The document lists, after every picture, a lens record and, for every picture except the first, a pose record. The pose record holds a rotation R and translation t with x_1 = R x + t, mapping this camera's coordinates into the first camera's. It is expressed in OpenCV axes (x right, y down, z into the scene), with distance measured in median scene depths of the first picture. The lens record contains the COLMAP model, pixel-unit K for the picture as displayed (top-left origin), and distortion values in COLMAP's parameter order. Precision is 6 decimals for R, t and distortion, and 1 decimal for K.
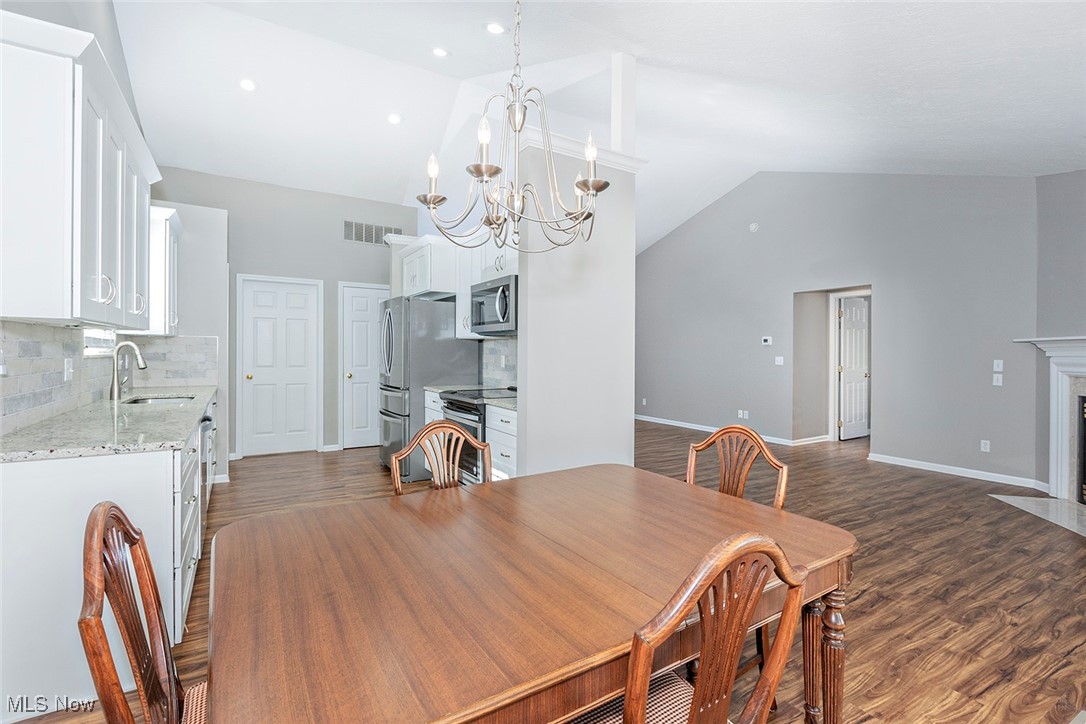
lens RADIAL K [[480.3, 0, 514.6], [0, 480.3, 362.3], [0, 0, 1]] dist [-0.001253, -0.000147]
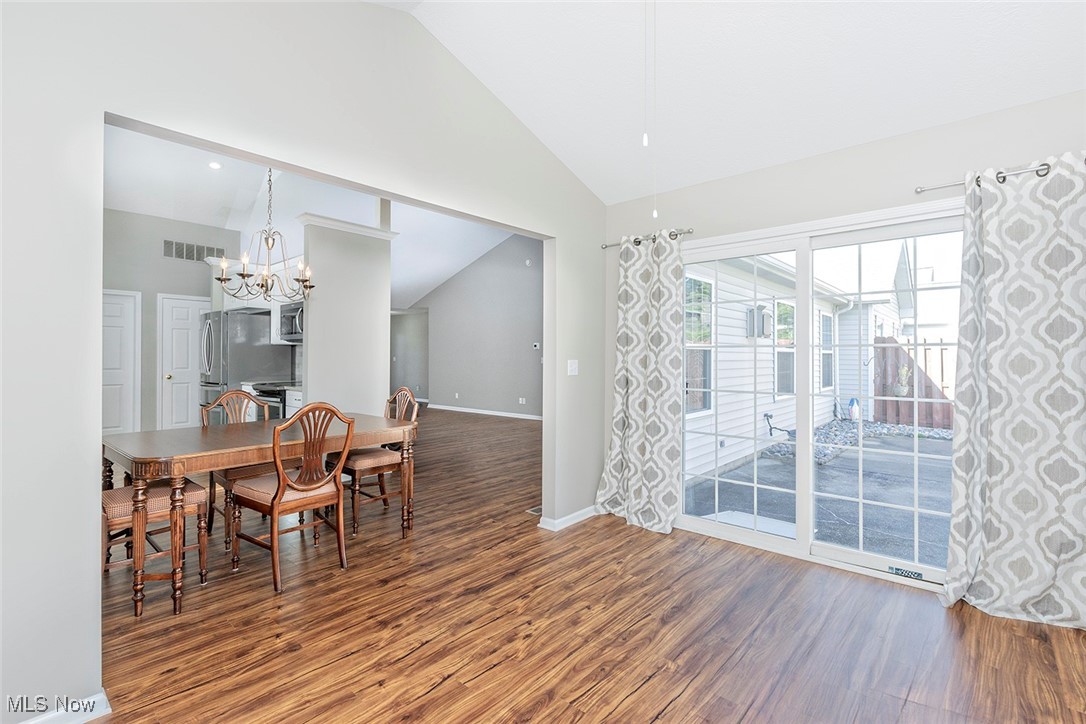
lens RADIAL K [[490.9, 0, 545.5], [0, 490.9, 353.4], [0, 0, 1]] dist [0.005511, -0.000698]
pose [[0.946163, -0.008469, 0.323579, 0.147605], [0.017975, 0.999490, -0.026400, 0.022185], [-0.323190, 0.030795, 0.945833, -0.477582]]
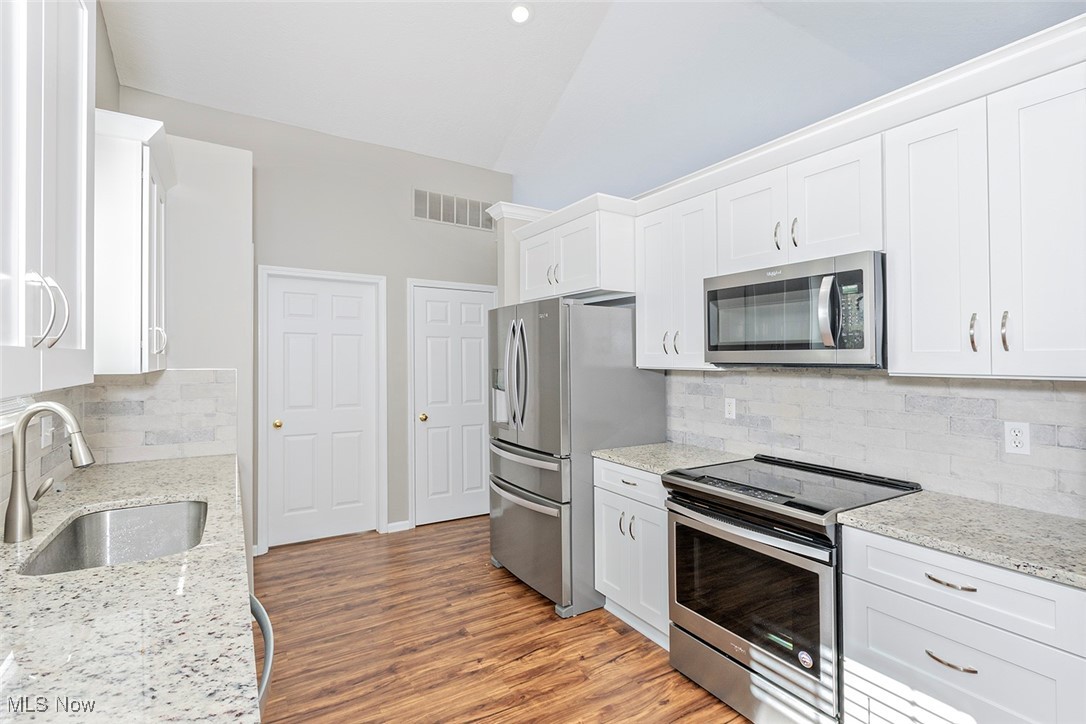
lens RADIAL K [[501.8, 0, 535.2], [0, 501.8, 368.1], [0, 0, 1]] dist [0.007302, -0.000713]
pose [[0.999624, -0.005617, 0.026820, -0.271311], [0.005848, 0.999946, -0.008535, -0.045823], [-0.026771, 0.008689, 0.999604, 0.378876]]
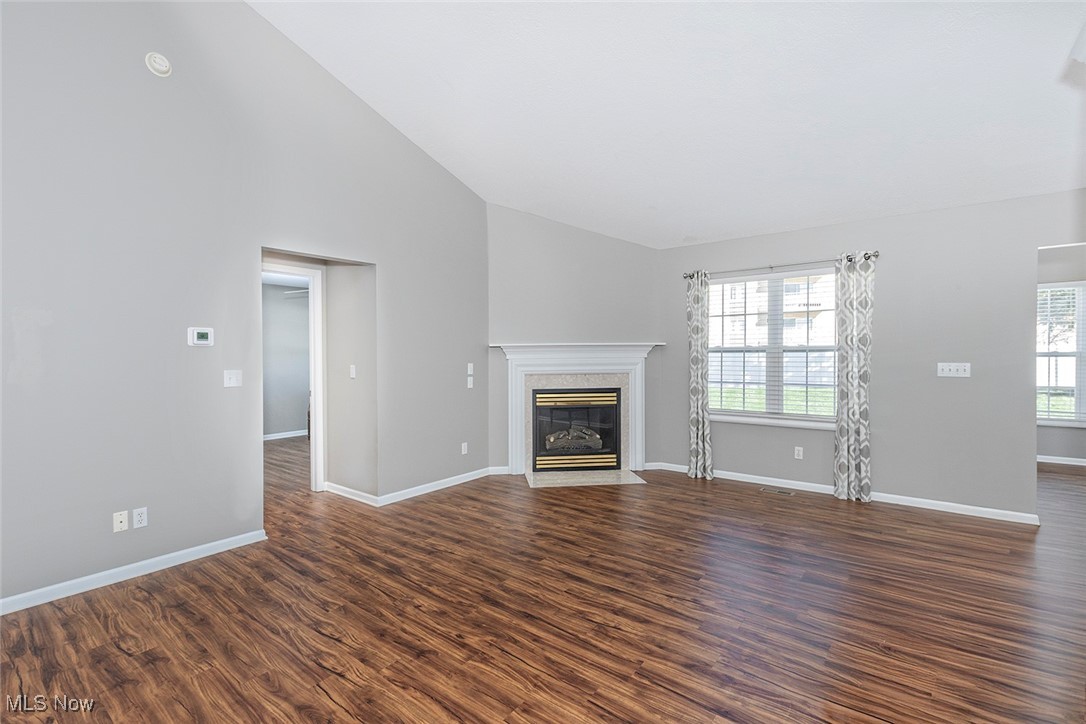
lens RADIAL K [[480.3, 0, 547.1], [0, 480.3, 357.7], [0, 0, 1]] dist [-0.001253, -0.000147]
pose [[-0.378544, -0.009973, 0.925530, -0.029418], [0.027454, 0.999381, 0.021997, -0.037450], [-0.925176, 0.033737, -0.378036, 1.276977]]
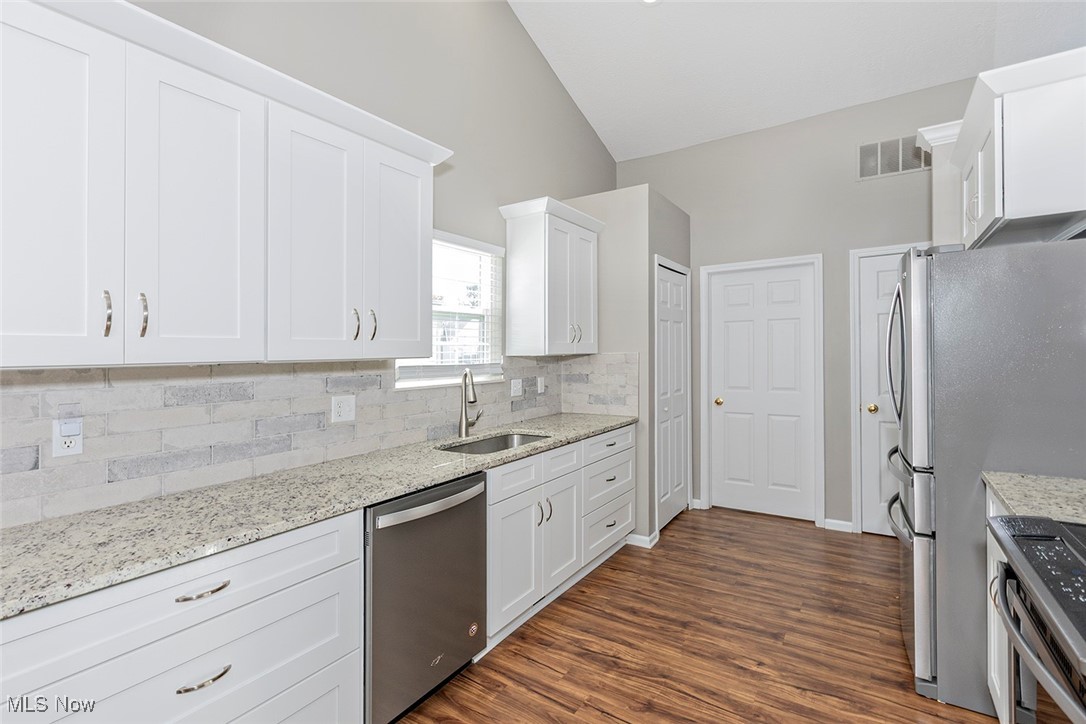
lens RADIAL K [[490.9, 0, 565.3], [0, 490.9, 360.5], [0, 0, 1]] dist [0.005511, -0.000698]
pose [[0.472057, -0.012052, -0.881486, 0.010306], [0.002383, 0.999920, -0.012395, -0.030796], [0.881565, 0.003750, 0.472048, 0.517998]]
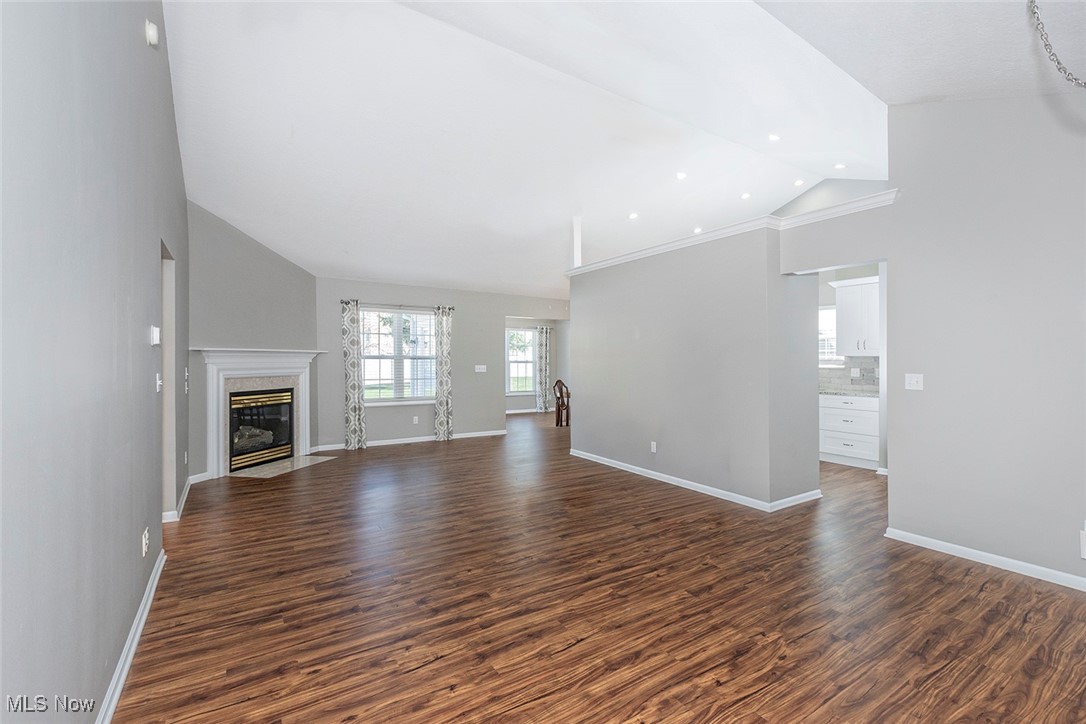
lens RADIAL K [[490.9, 0, 564.3], [0, 490.9, 365.9], [0, 0, 1]] dist [0.005511, -0.000698]
pose [[-0.997155, -0.011183, -0.074549, 0.311917], [-0.013900, 0.999254, 0.036022, -0.059095], [0.074091, 0.036956, -0.996567, 2.142739]]
